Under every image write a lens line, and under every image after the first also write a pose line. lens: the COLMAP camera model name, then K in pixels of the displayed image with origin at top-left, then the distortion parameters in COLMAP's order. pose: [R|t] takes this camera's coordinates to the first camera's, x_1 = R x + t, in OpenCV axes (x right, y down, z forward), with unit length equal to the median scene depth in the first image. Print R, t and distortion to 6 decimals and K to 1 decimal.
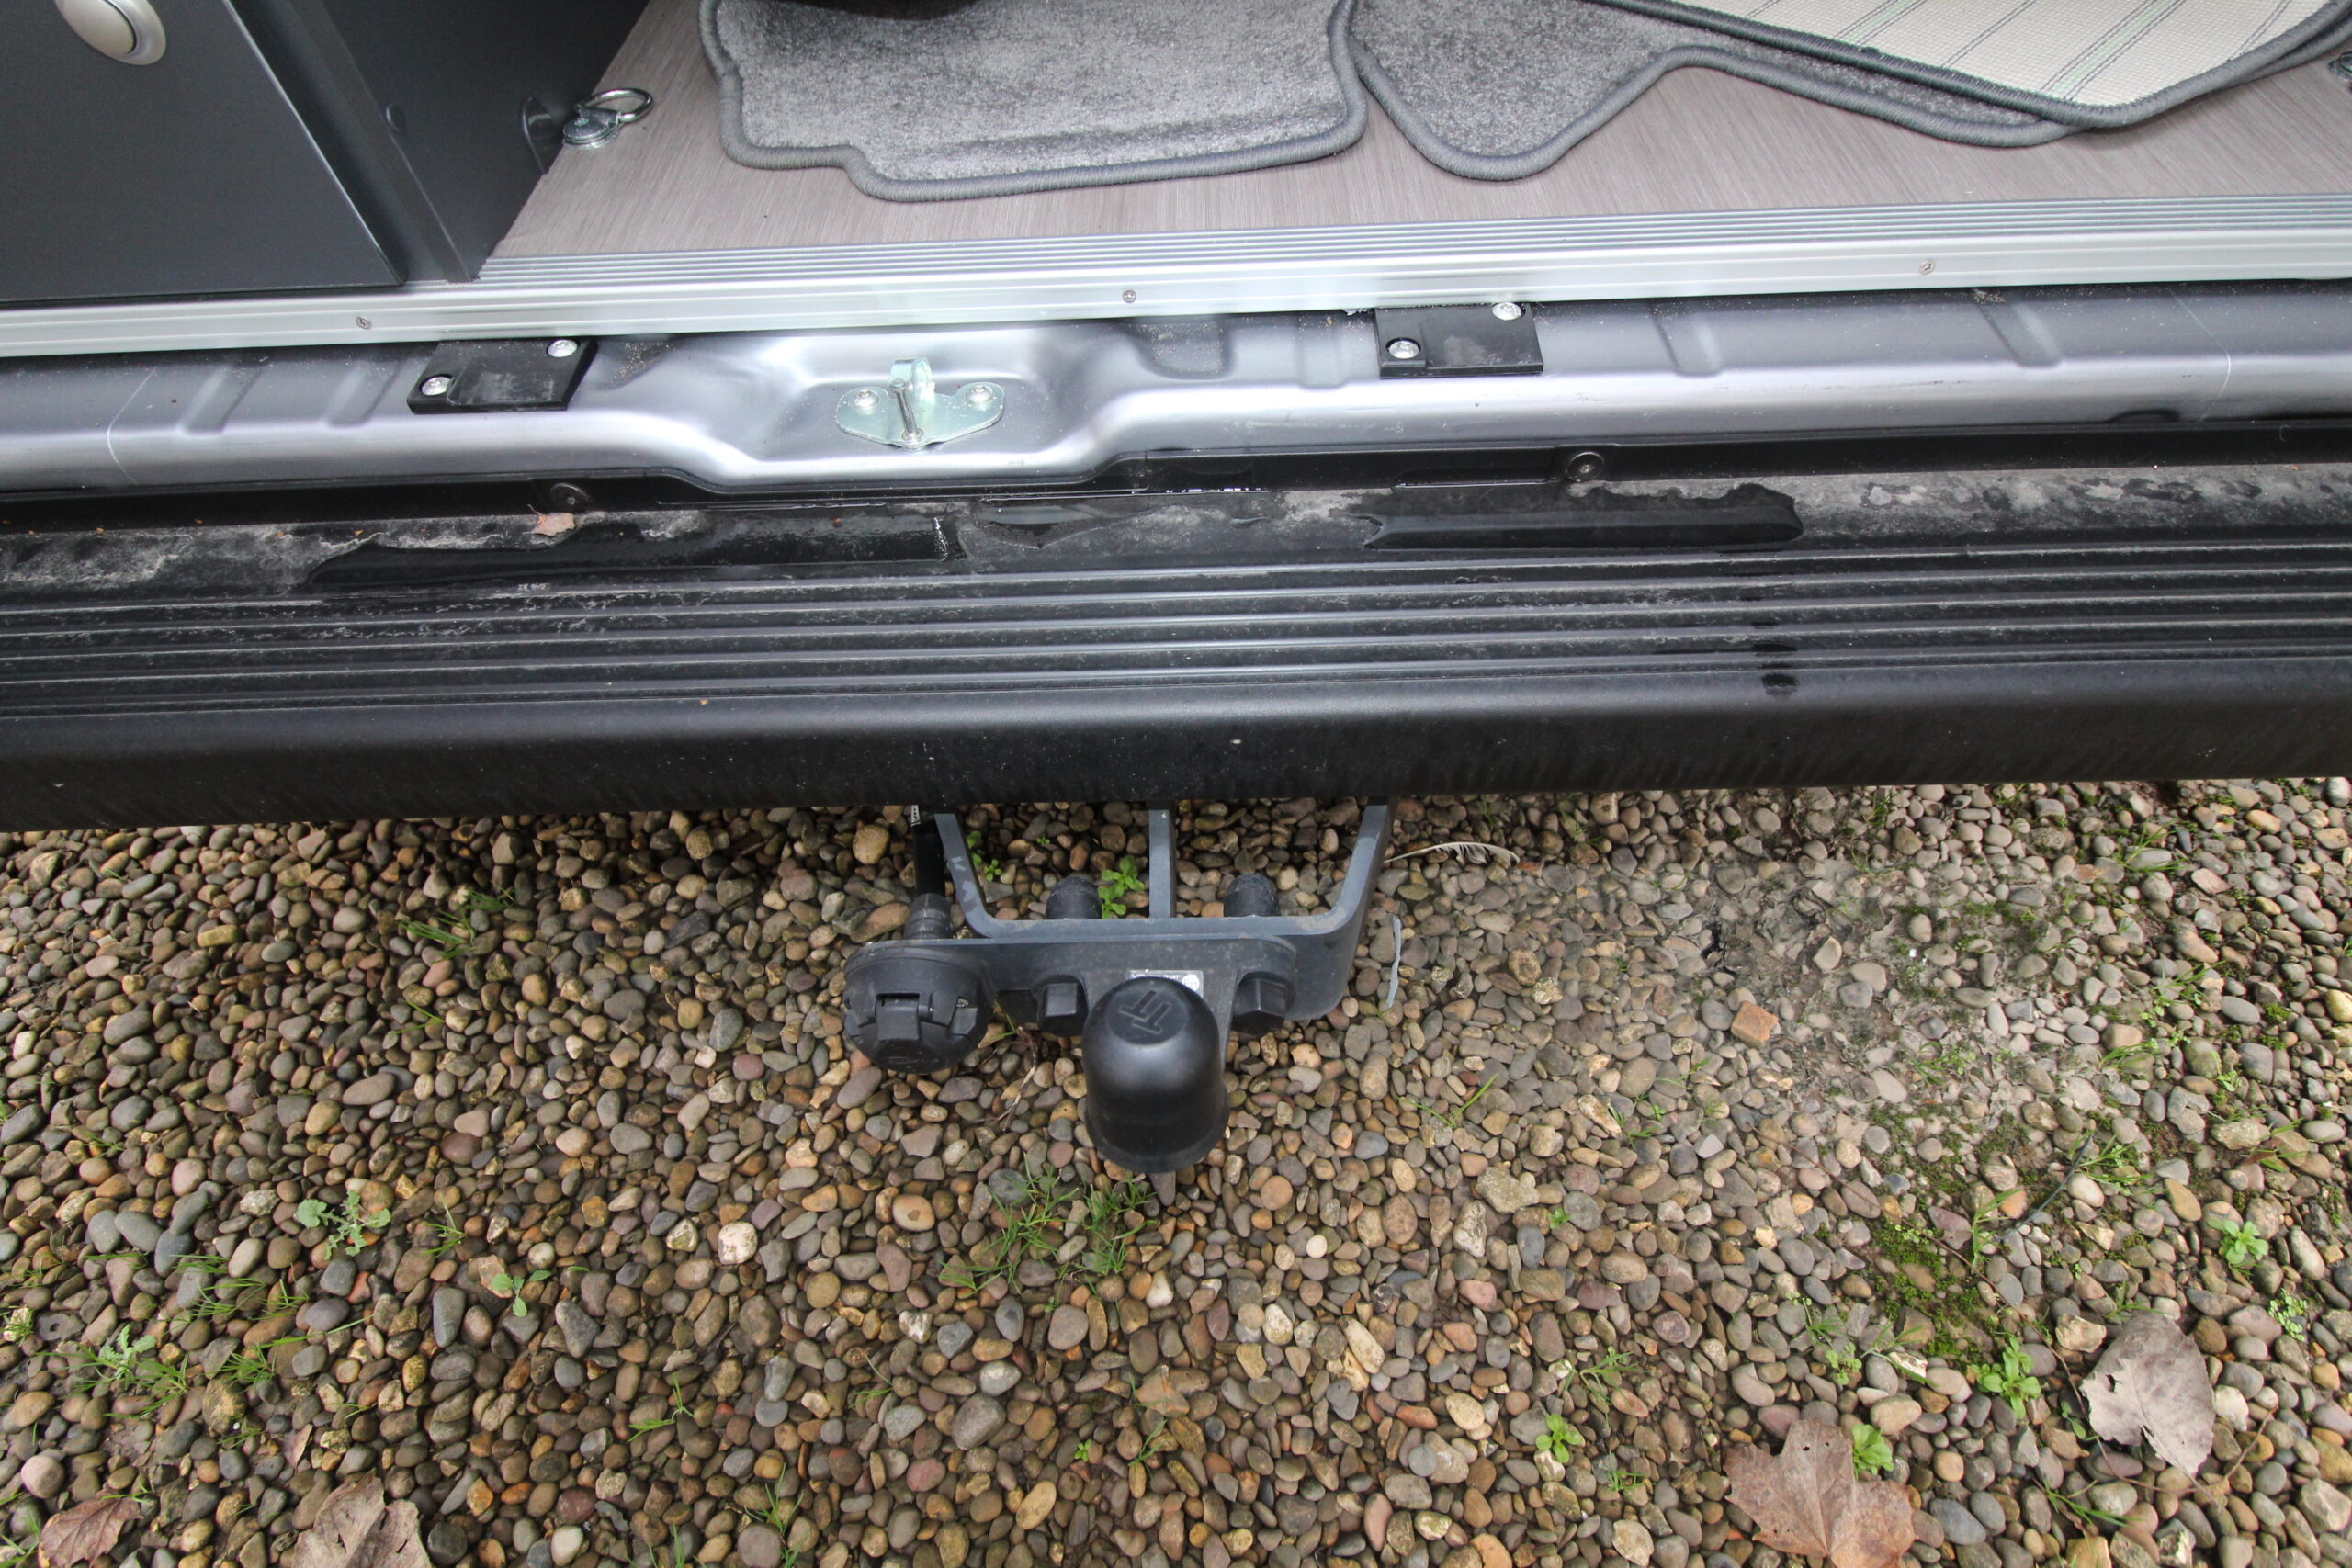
lens RADIAL K [[1135.4, 0, 1172.0], [0, 1135.4, 777.9], [0, 0, 1]] dist [0.008285, -0.012954]
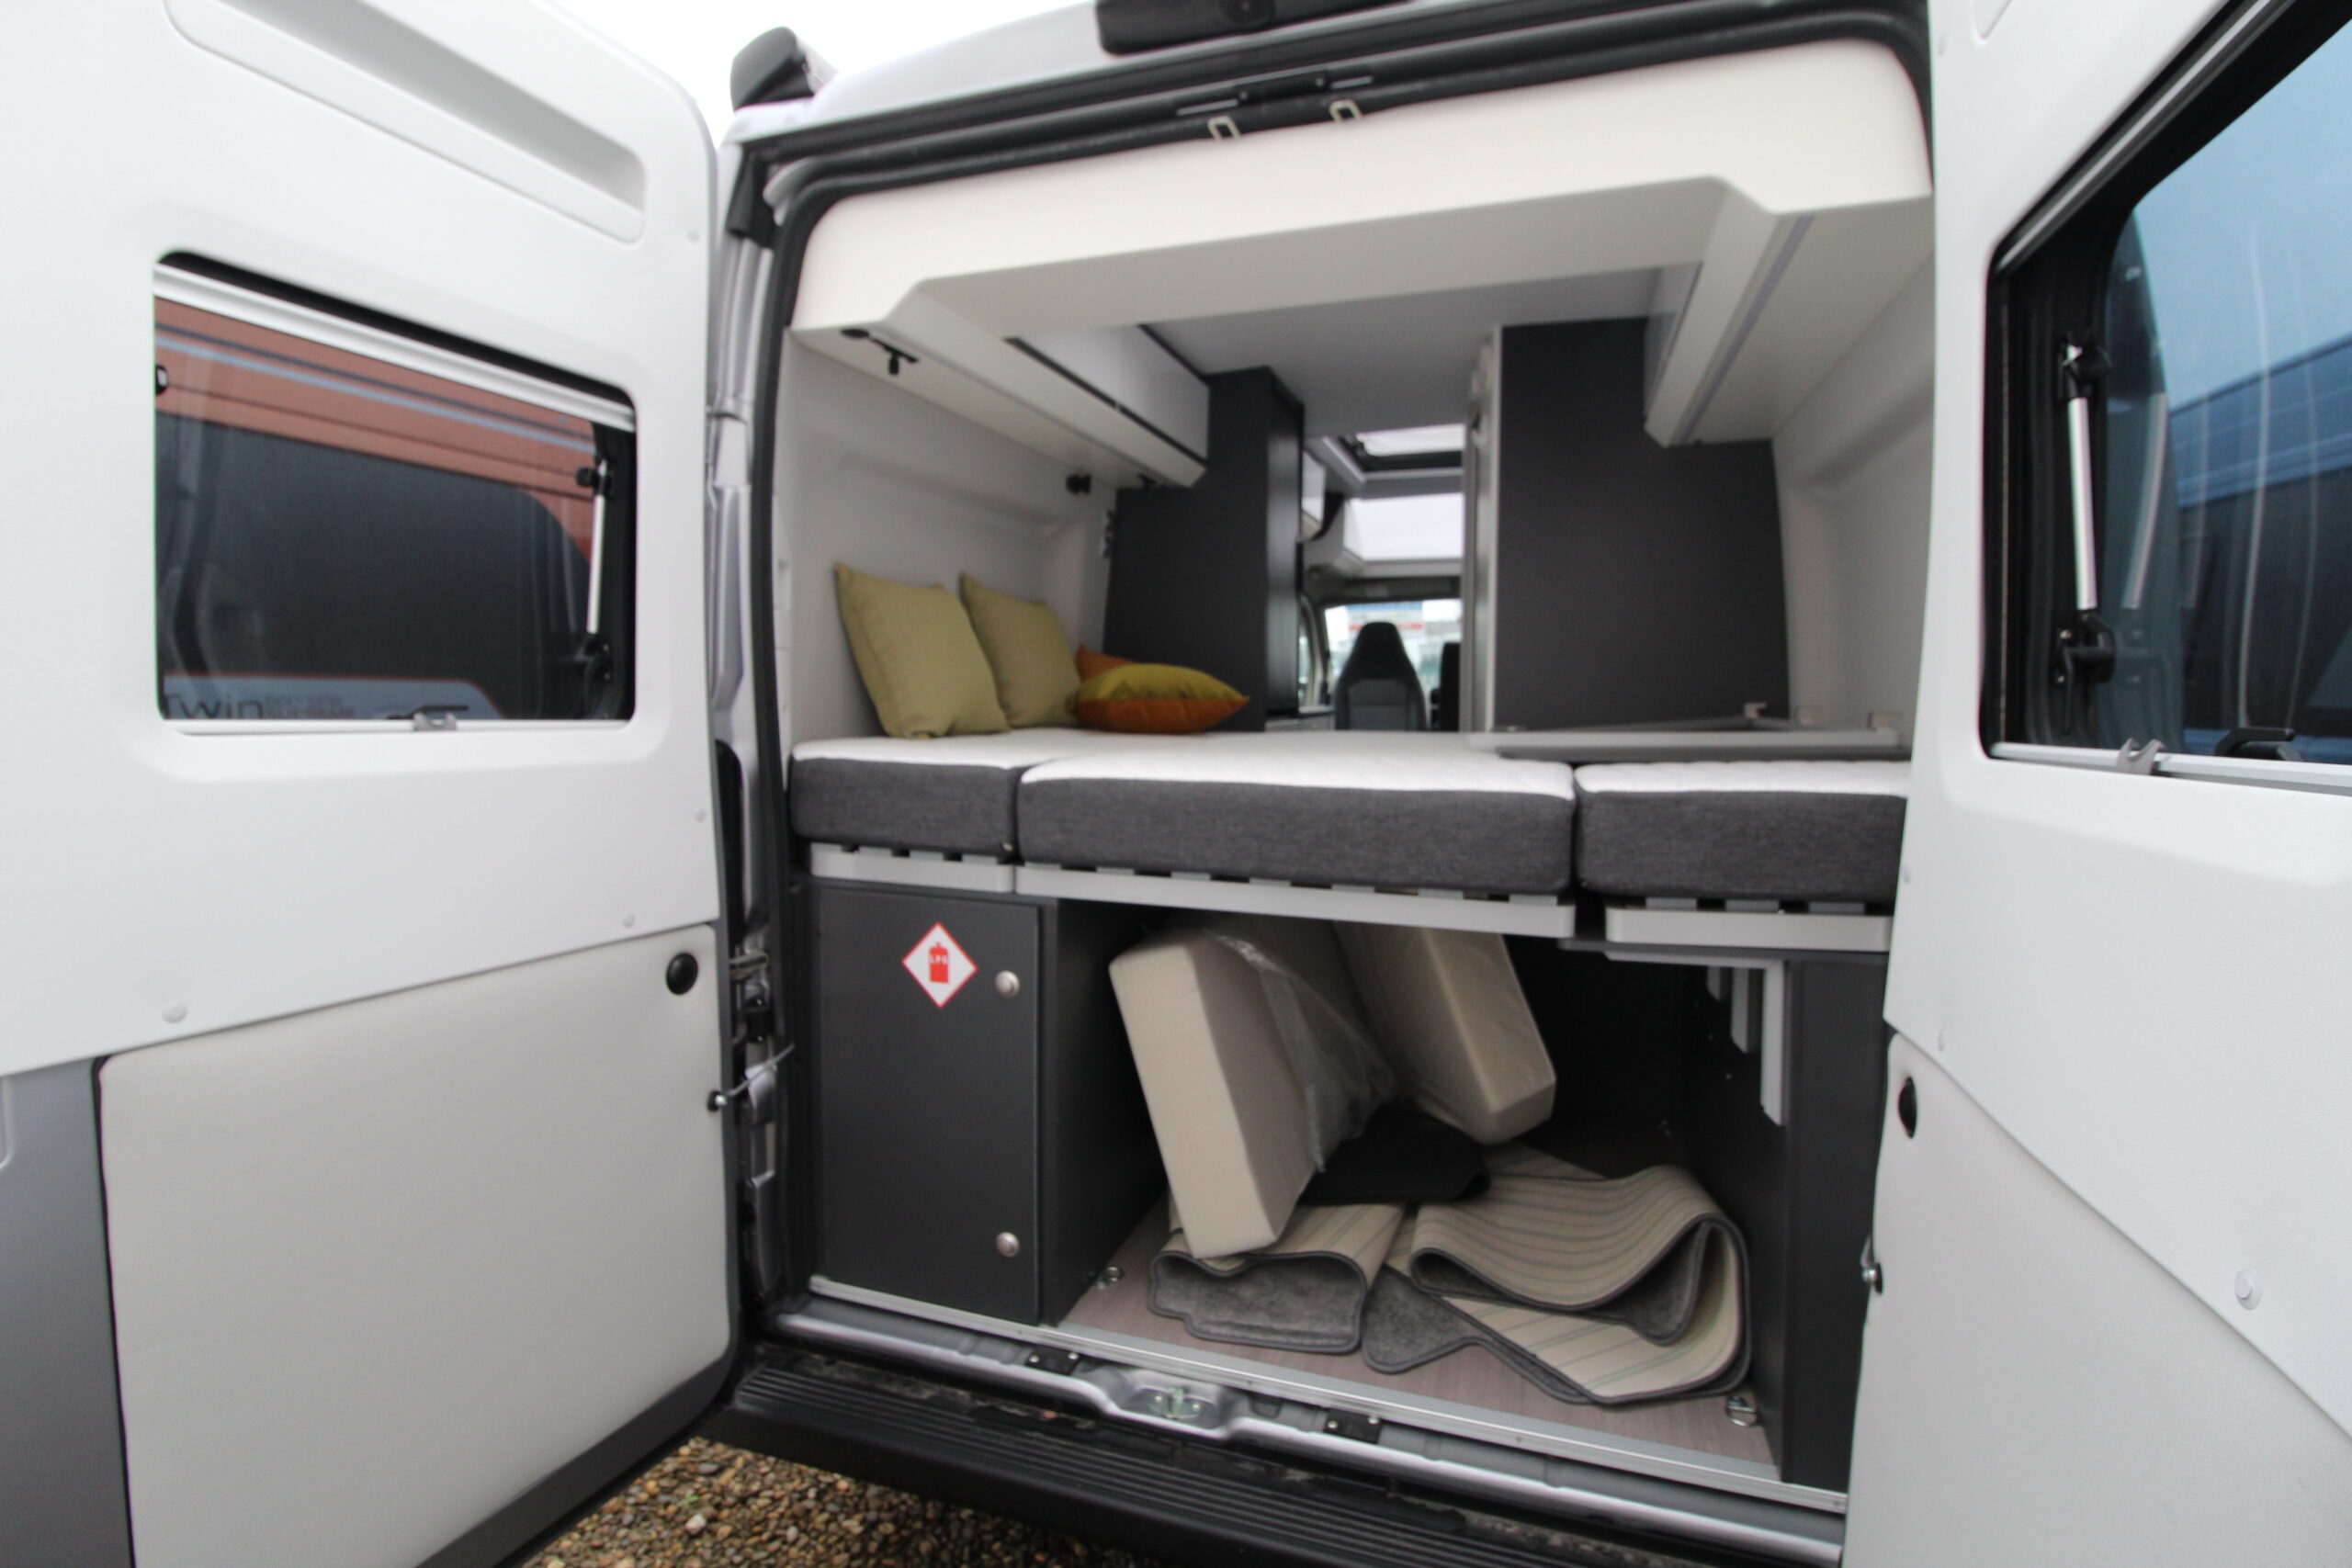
lens RADIAL K [[1091.2, 0, 1181.9], [0, 1091.2, 768.5], [0, 0, 1]] dist [-0.000906, -0.010622]
pose [[0.943231, 0.061736, -0.326349, 0.629000], [-0.291930, 0.622711, -0.725953, 0.711684], [0.158404, 0.780012, 0.605383, -2.047611]]
